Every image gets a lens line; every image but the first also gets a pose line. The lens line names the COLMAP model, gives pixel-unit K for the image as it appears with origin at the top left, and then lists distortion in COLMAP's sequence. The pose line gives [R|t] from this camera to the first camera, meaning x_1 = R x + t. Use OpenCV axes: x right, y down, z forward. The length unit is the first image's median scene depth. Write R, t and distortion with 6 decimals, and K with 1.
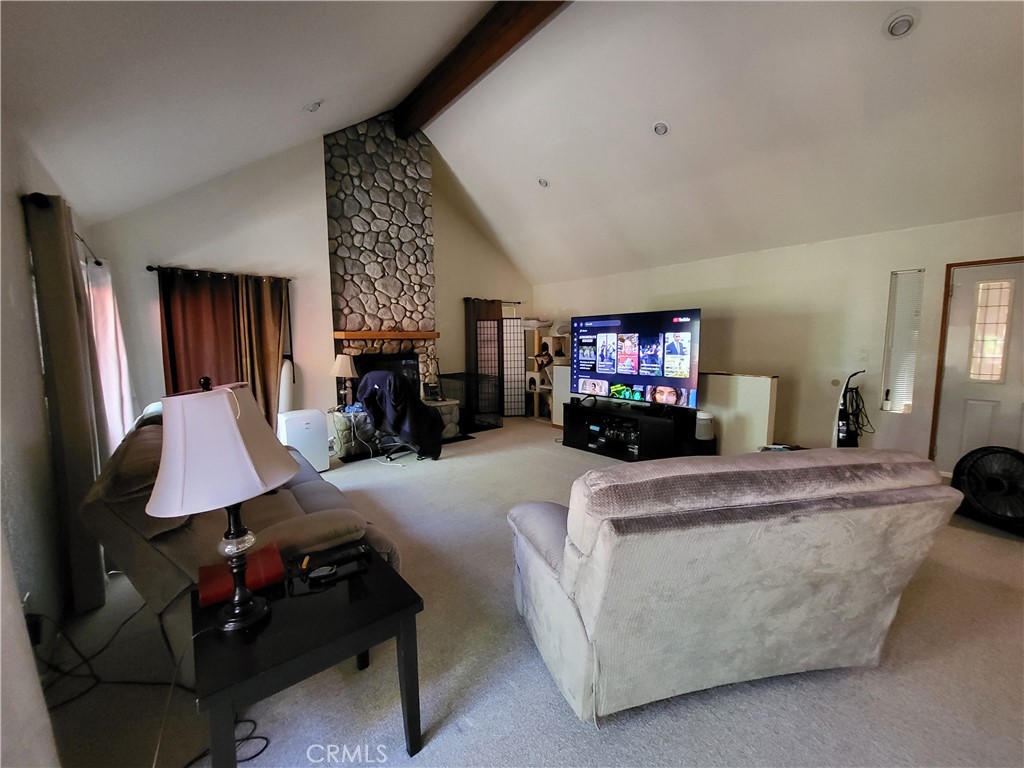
lens RADIAL K [[409.3, 0, 511.7], [0, 409.3, 383.4], [0, 0, 1]] dist [0.004028, 0.000160]
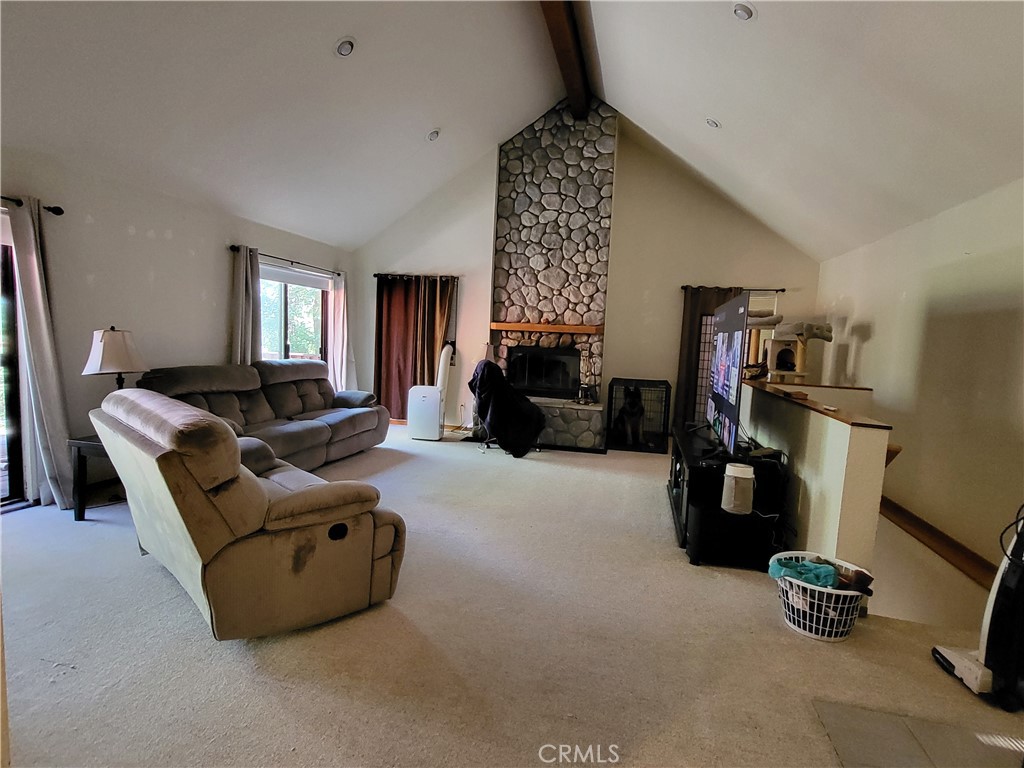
lens RADIAL K [[514.4, 0, 511.8], [0, 514.4, 383.5], [0, 0, 1]] dist [-0.005245, -0.000040]
pose [[0.603245, 0.108912, -0.790084, 0.625955], [-0.134017, 0.990389, 0.034199, -0.019198], [0.786215, 0.085255, 0.612043, 0.207582]]
